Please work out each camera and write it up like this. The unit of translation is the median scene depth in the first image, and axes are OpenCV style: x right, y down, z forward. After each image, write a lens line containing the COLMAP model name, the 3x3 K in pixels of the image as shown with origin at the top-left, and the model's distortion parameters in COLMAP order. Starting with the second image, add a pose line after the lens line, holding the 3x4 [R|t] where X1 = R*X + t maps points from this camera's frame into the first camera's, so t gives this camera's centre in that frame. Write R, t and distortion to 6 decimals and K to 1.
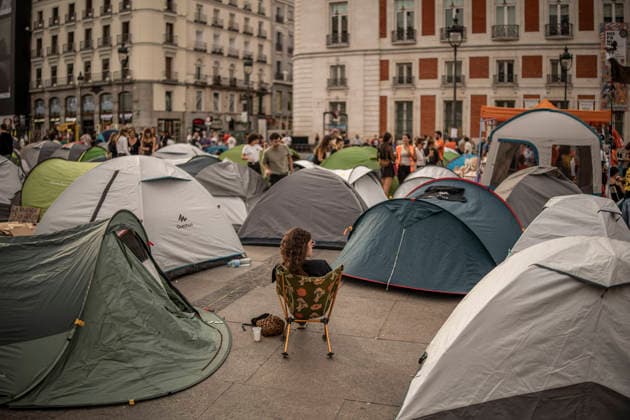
lens RADIAL K [[598.0, 0, 315.7], [0, 598.0, 207.4], [0, 0, 1]] dist [-0.215999, 0.050814]
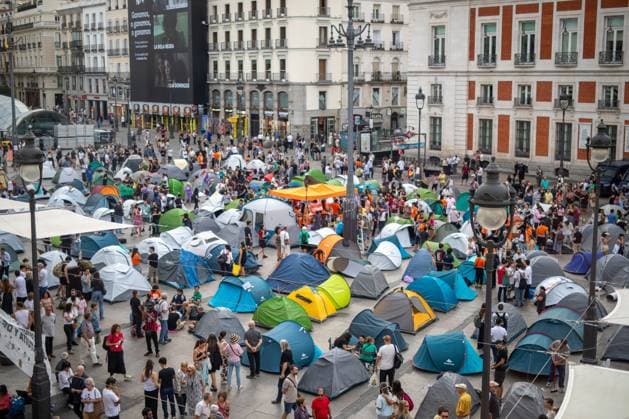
lens RADIAL K [[856.8, 0, 314.5], [0, 856.8, 209.5], [0, 0, 1]] dist [0.008888, -0.004053]
pose [[0.911812, 0.059497, -0.406275, 0.401422], [-0.043913, 0.997902, 0.047583, -0.055847], [0.408254, -0.025546, 0.912511, -0.470674]]
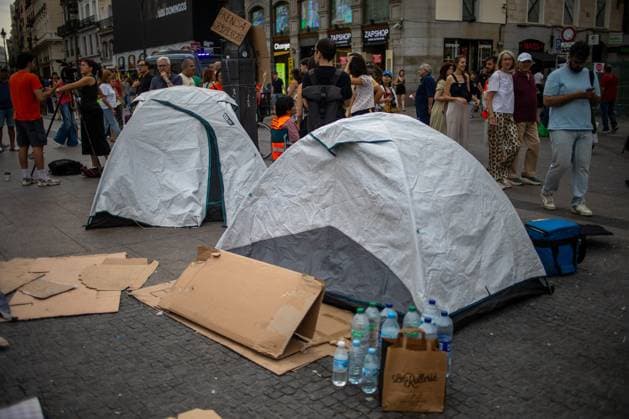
lens RADIAL K [[621.3, 0, 314.5], [0, 621.3, 209.5], [0, 0, 1]] dist [-0.101894, 0.128873]
pose [[0.890036, 0.076432, -0.449437, -0.133328], [-0.037600, 0.994794, 0.094715, -0.060150], [0.454336, -0.067401, 0.888277, 0.517188]]
